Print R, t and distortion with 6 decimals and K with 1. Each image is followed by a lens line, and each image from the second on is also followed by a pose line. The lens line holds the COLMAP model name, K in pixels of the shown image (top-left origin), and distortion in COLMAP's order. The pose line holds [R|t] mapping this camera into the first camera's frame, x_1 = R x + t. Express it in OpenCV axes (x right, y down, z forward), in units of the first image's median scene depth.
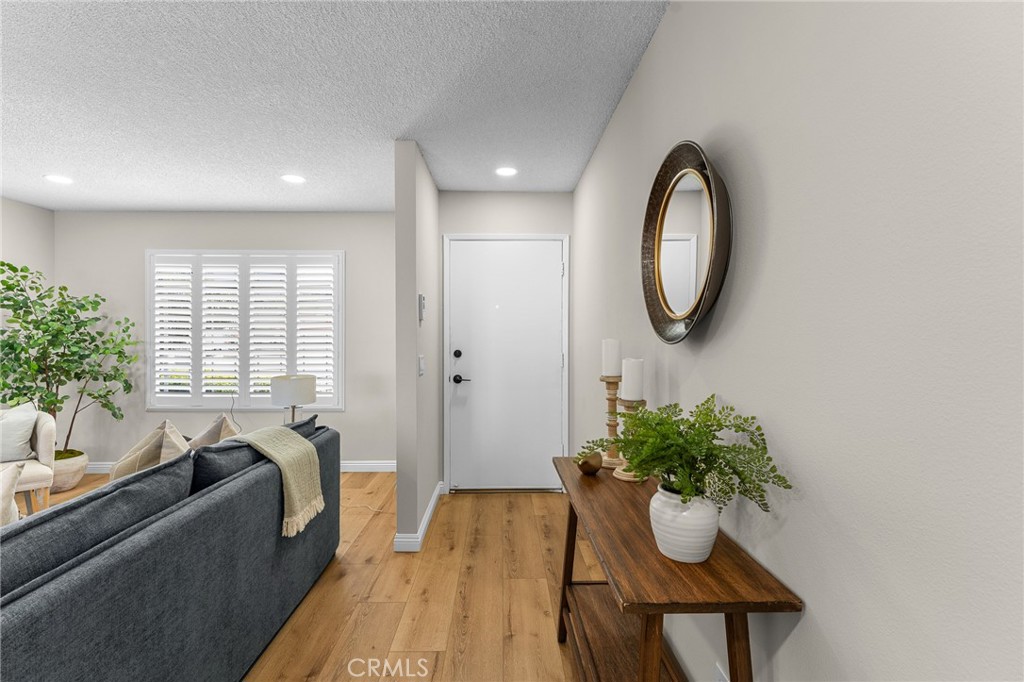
lens RADIAL K [[456.9, 0, 512.0], [0, 456.9, 341.0], [0, 0, 1]] dist [-0.001857, -0.000576]
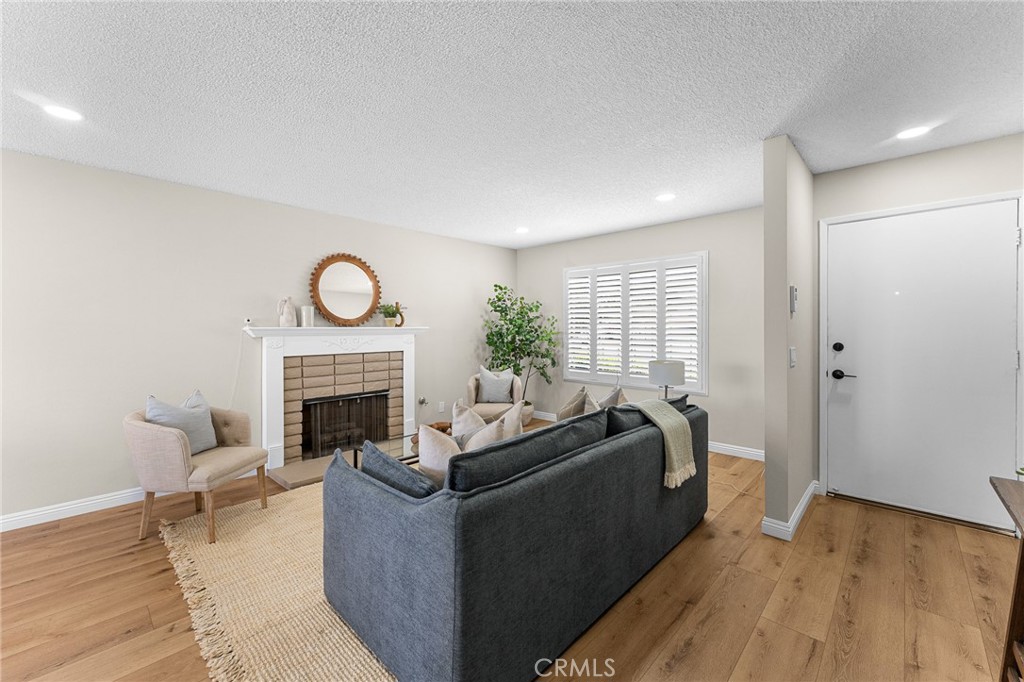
lens RADIAL K [[418.9, 0, 506.3], [0, 418.9, 330.3], [0, 0, 1]] dist [0.001122, -0.000074]
pose [[0.708014, 0.001357, -0.706198, 0.004204], [-0.005399, 0.999979, -0.003491, 0.001173], [0.706178, 0.006285, 0.708006, -0.075777]]
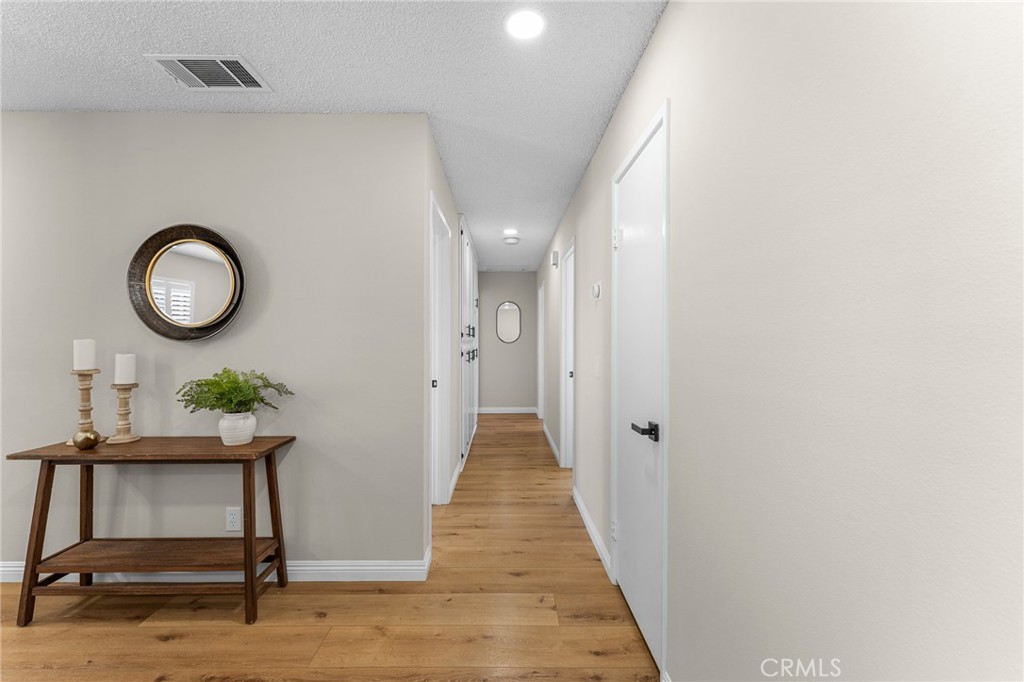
lens RADIAL K [[423.0, 0, 512.0], [0, 423.0, 341.0], [0, 0, 1]] dist [-0.001720, -0.000305]
pose [[0.007350, 0.000296, 0.999973, -0.475728], [0.009769, 0.999952, -0.000367, 0.006611], [-0.999925, 0.009771, 0.007346, -0.076621]]
